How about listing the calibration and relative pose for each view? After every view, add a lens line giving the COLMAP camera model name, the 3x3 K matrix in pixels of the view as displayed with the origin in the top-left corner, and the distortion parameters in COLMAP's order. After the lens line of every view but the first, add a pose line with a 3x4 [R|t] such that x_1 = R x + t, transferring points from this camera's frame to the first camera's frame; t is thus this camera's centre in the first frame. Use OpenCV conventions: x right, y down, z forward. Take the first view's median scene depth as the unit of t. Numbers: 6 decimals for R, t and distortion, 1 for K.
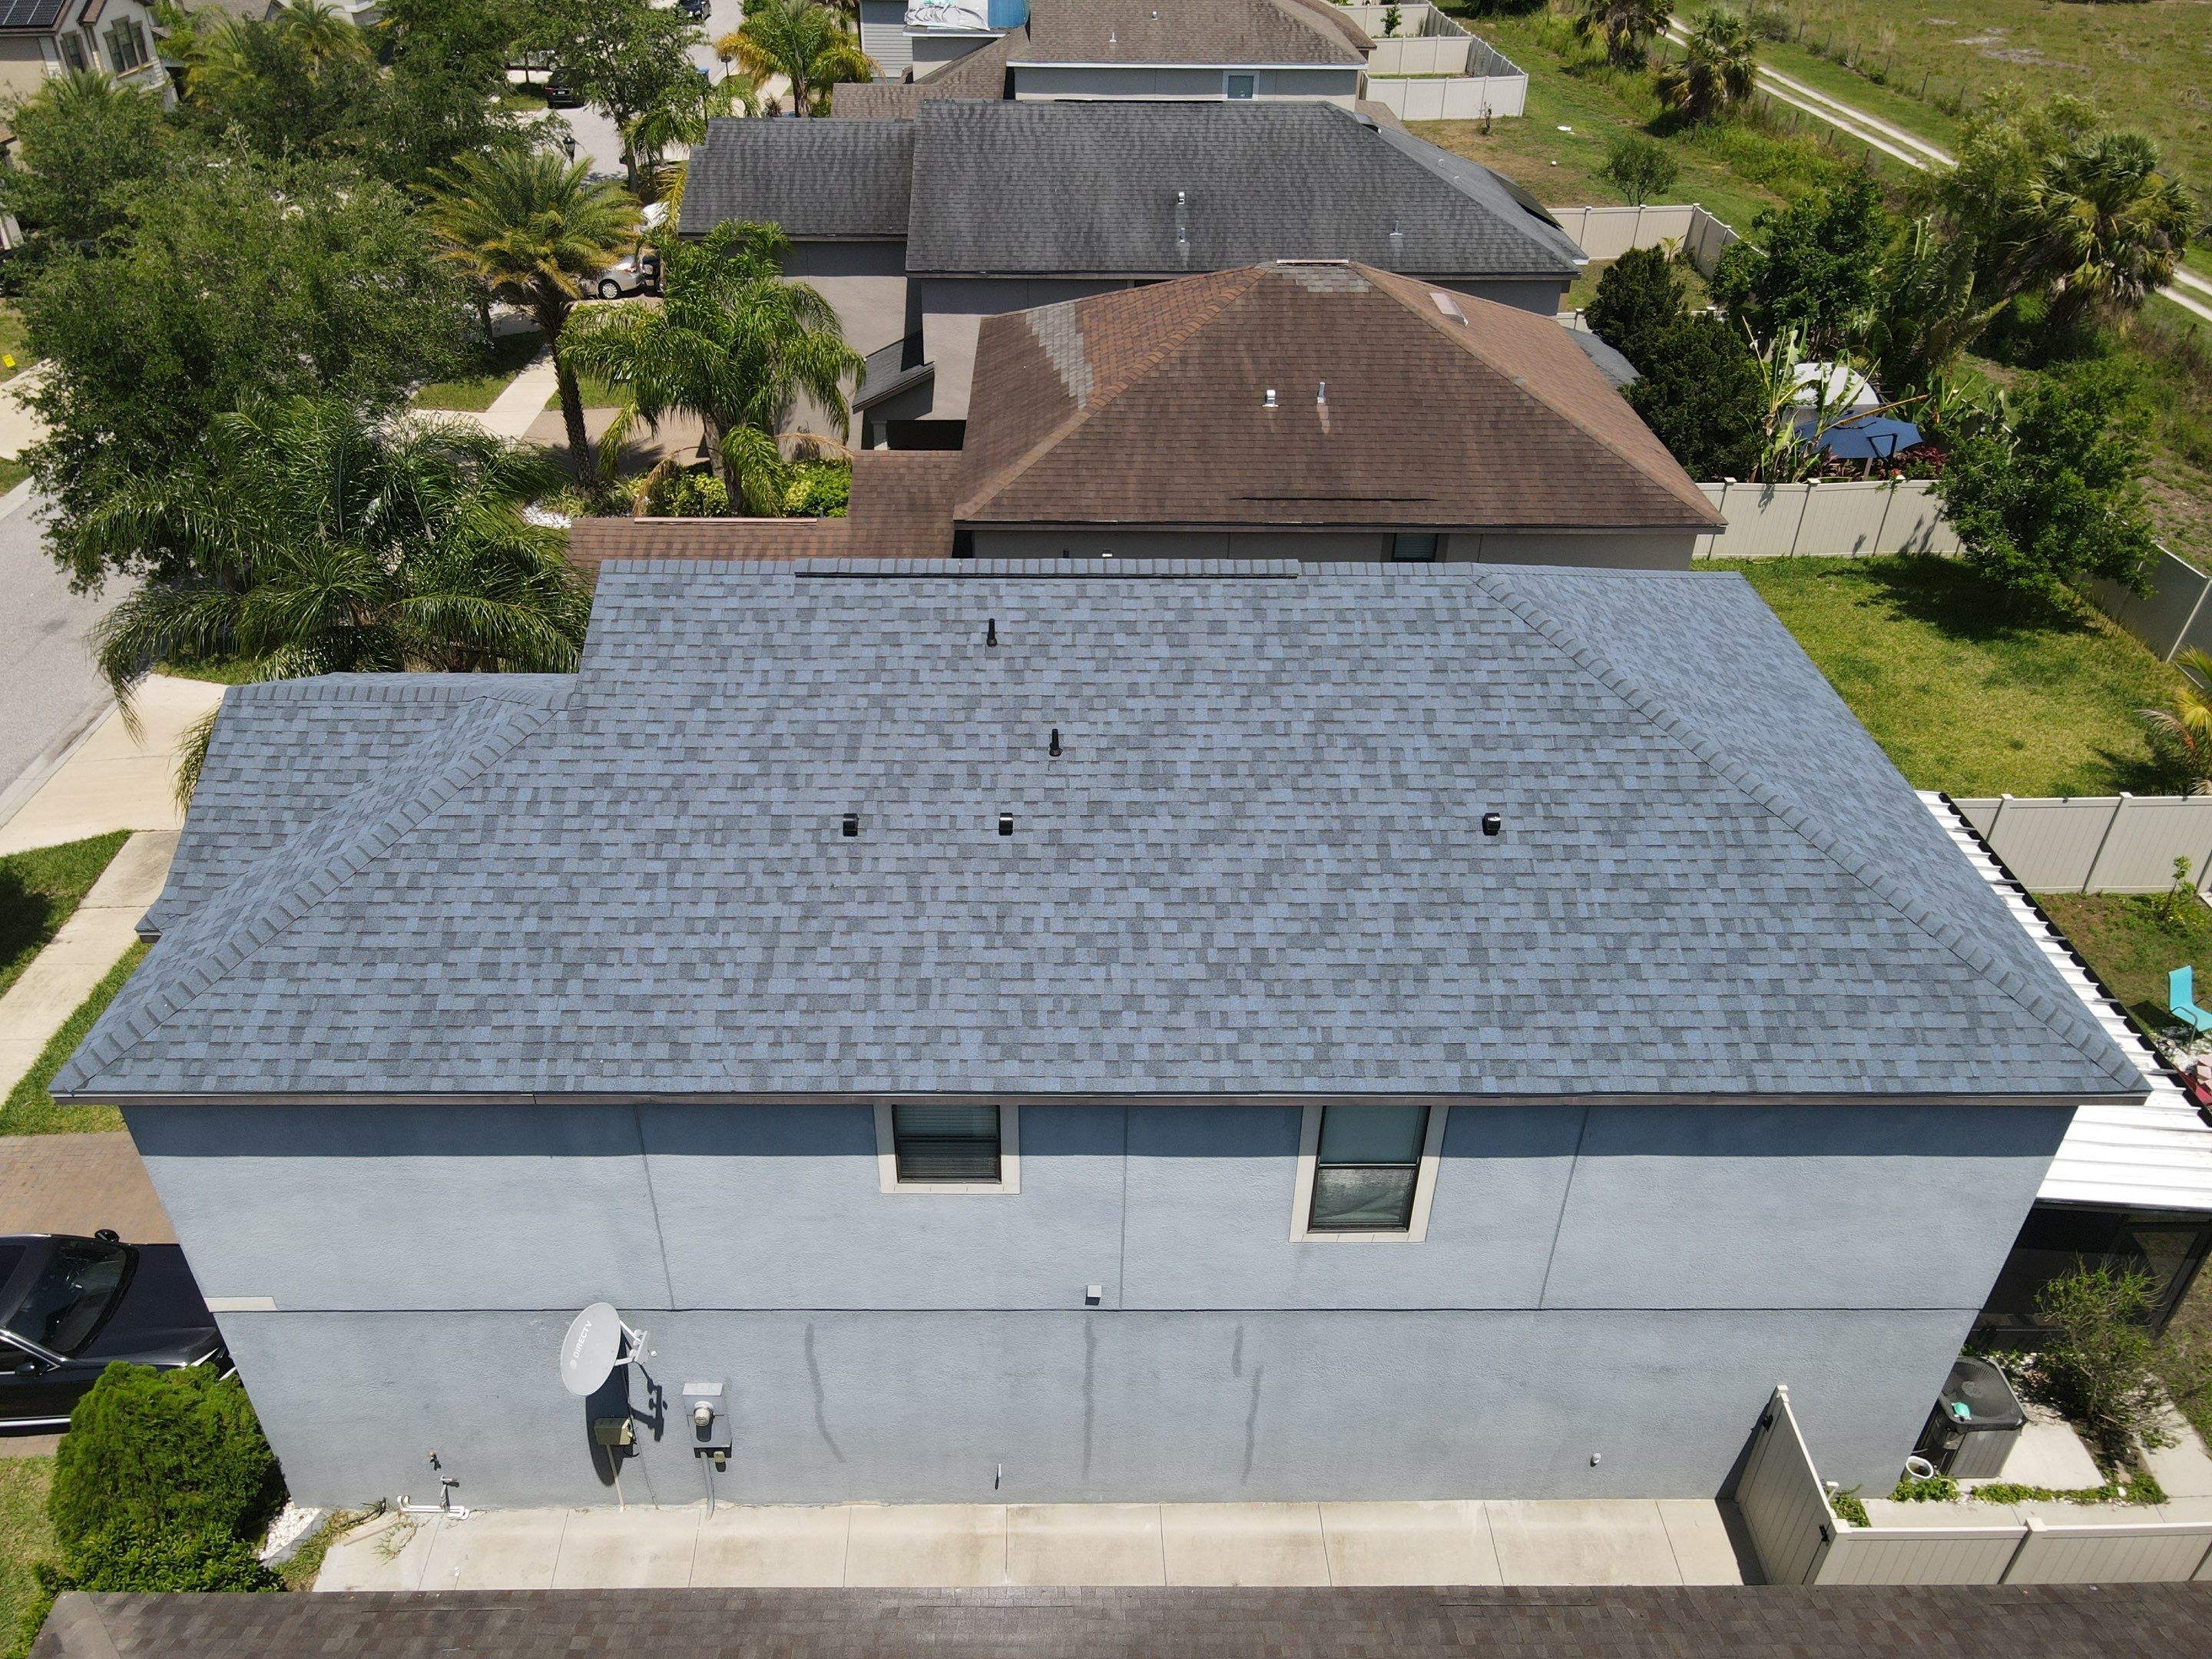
lens RADIAL K [[1629.9, 0, 1077.1], [0, 1629.9, 819.5], [0, 0, 1]] dist [-0.008454, 0.034642]
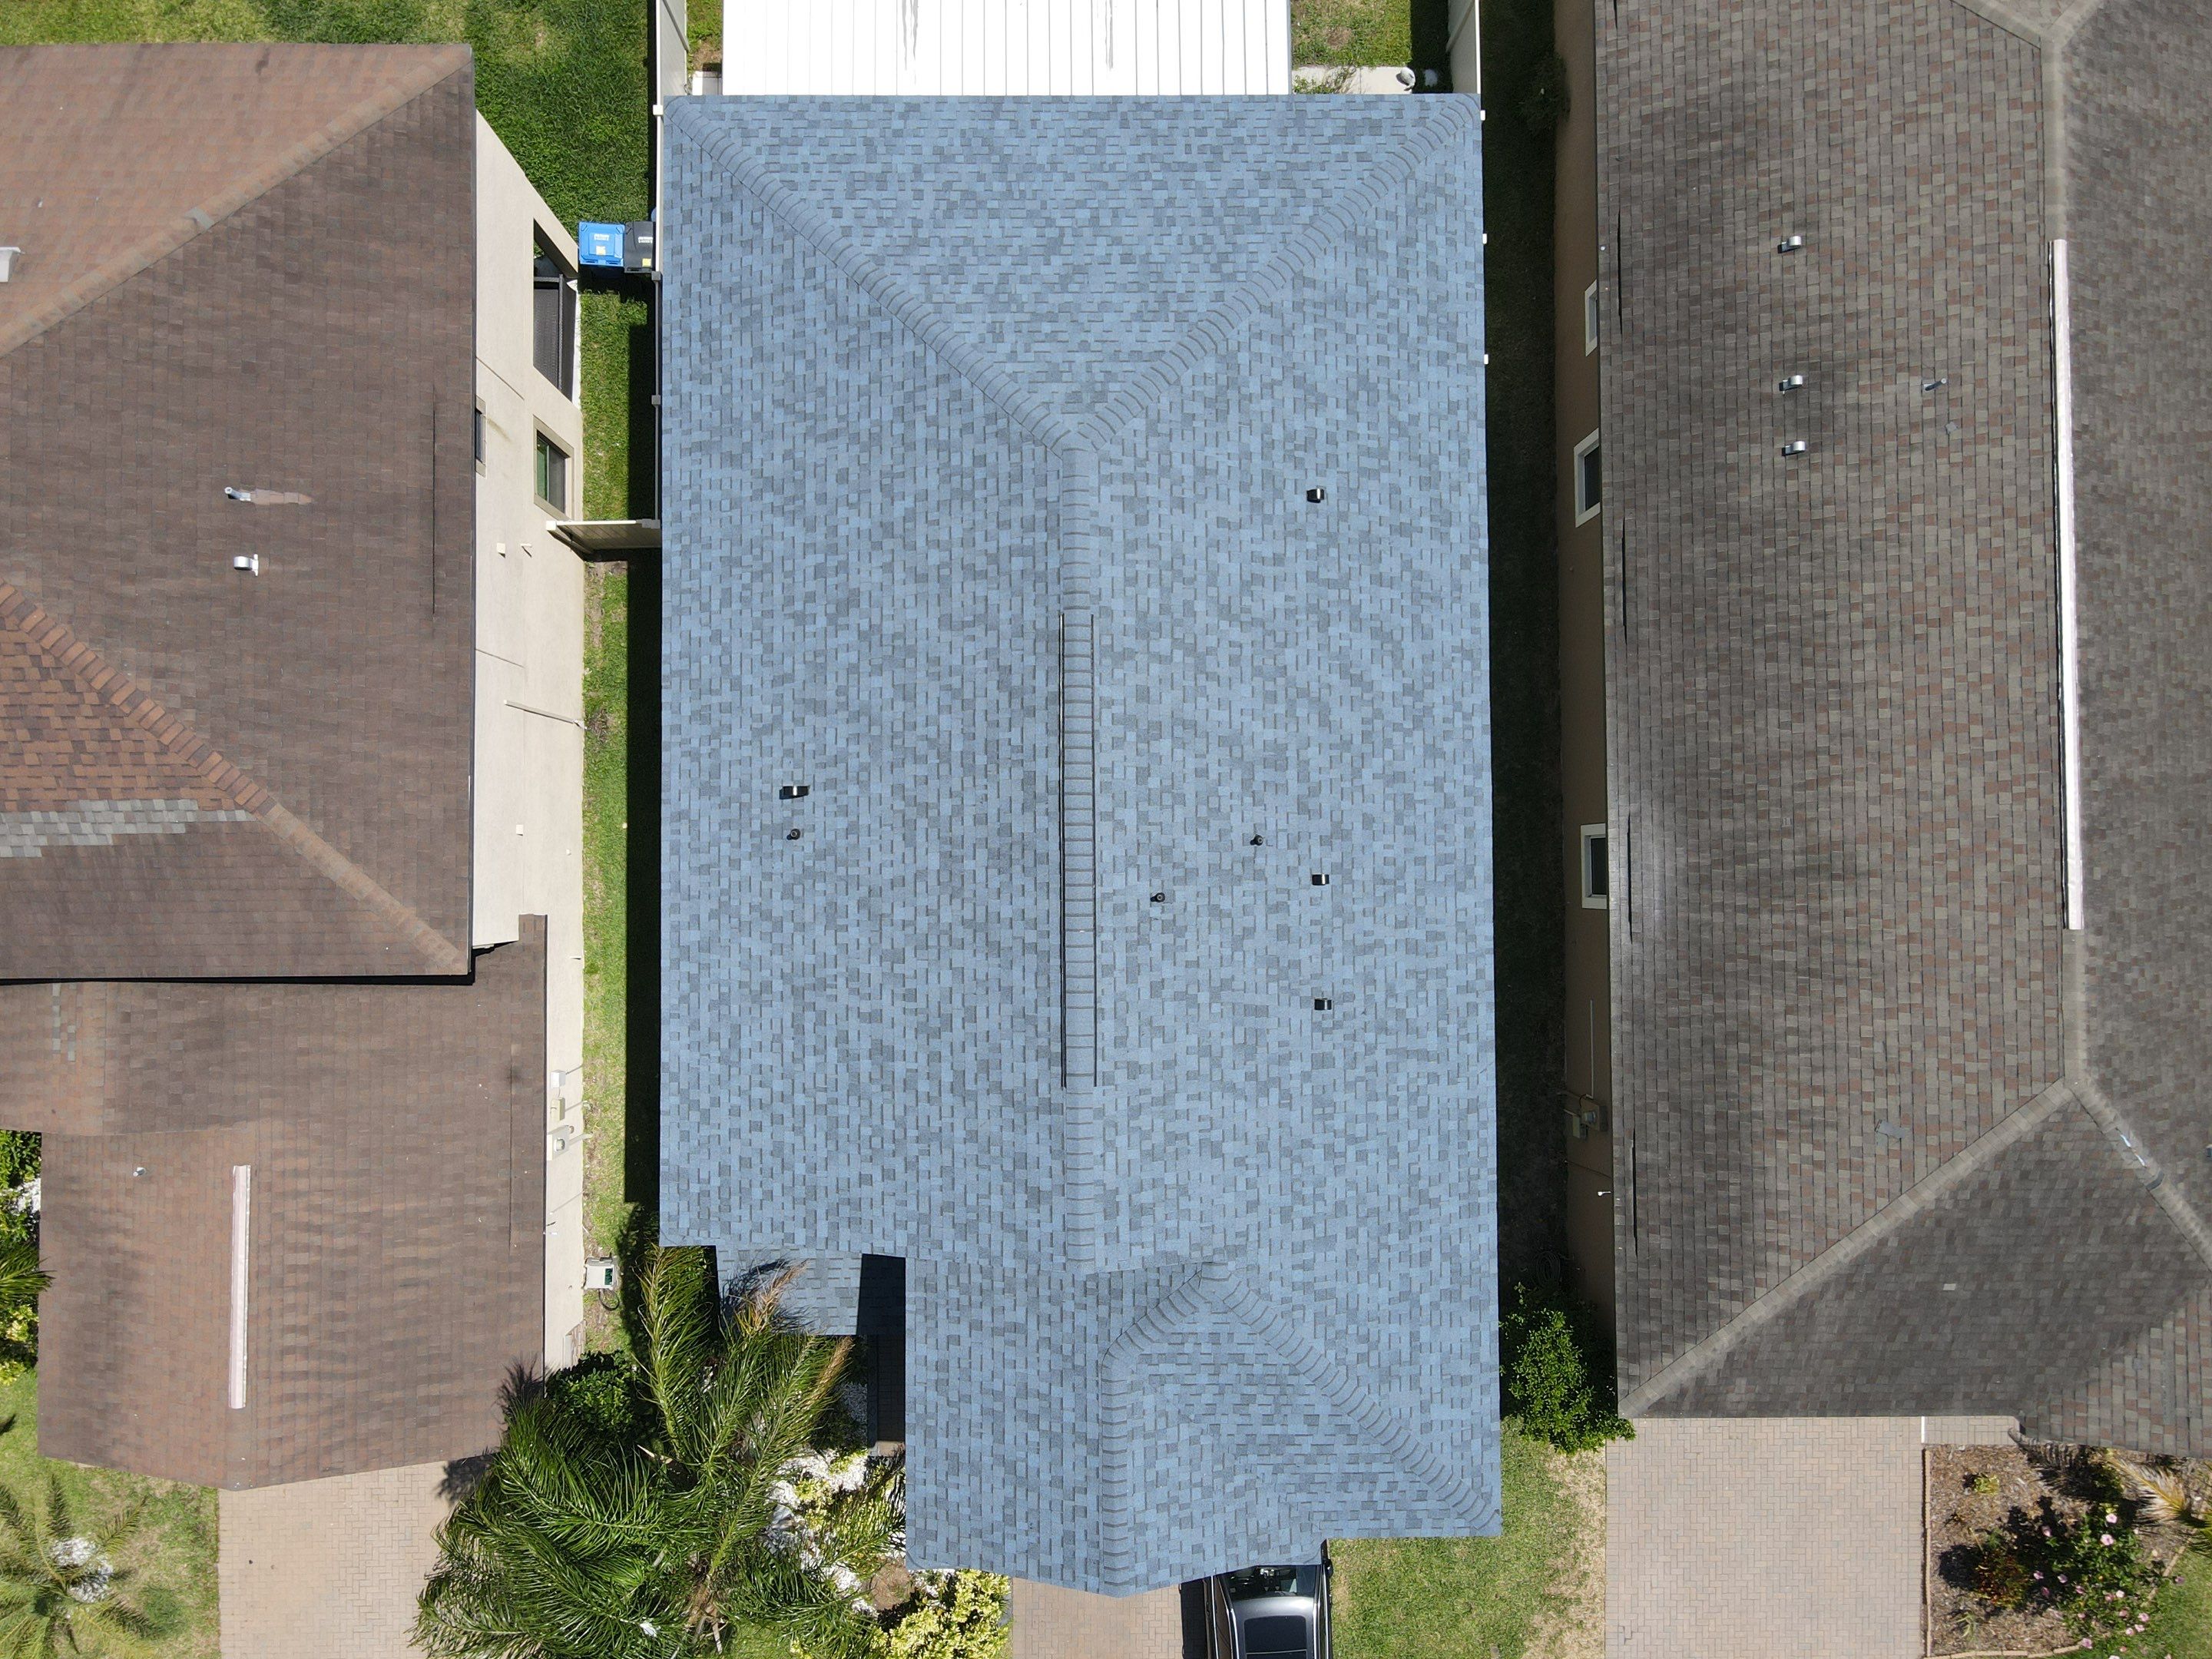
lens RADIAL K [[1629.9, 0, 1093.1], [0, 1629.9, 804.9], [0, 0, 1]] dist [-0.008454, 0.034642]
pose [[0.001083, -0.999473, 0.032452, -0.026332], [0.544840, 0.027802, 0.838079, -1.128863], [-0.838539, 0.016774, 0.544583, 0.454735]]
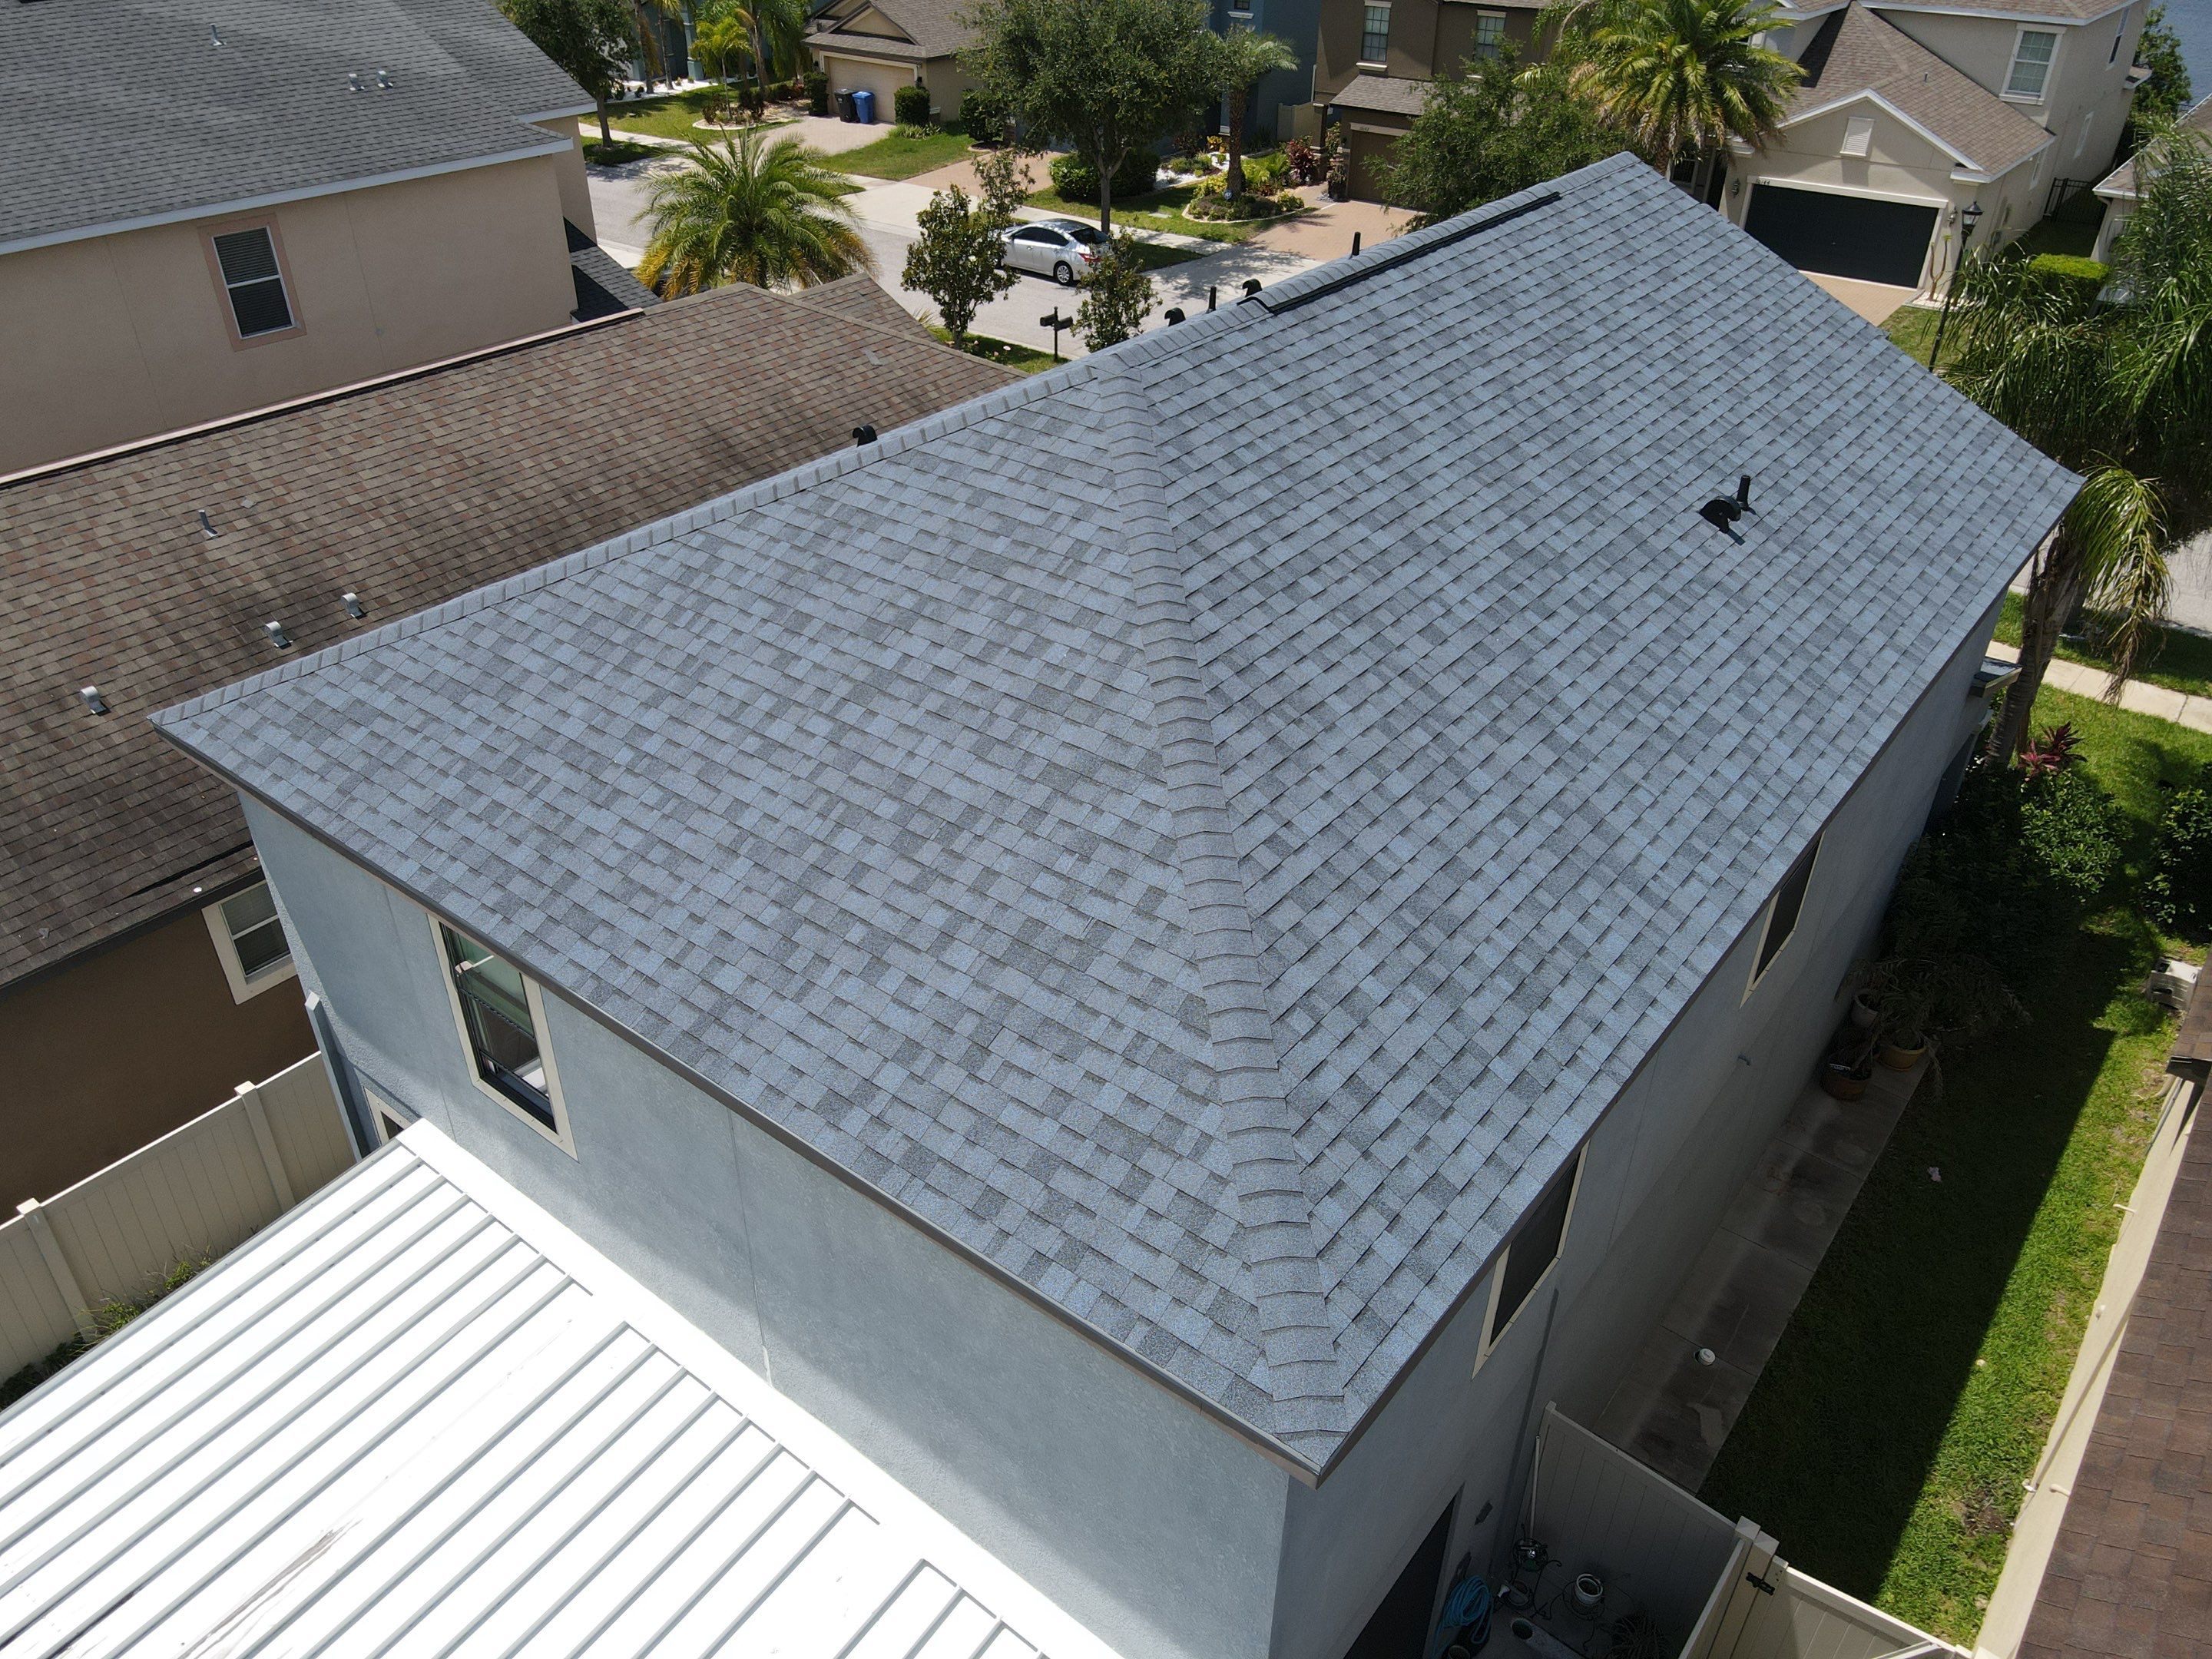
lens RADIAL K [[1629.9, 0, 1065.4], [0, 1629.9, 826.0], [0, 0, 1]] dist [-0.008454, 0.034642]
pose [[-0.637854, 0.417053, -0.647464, 0.854723], [-0.432689, 0.501413, 0.749243, -0.614973], [0.637121, 0.758058, -0.139374, 1.346787]]
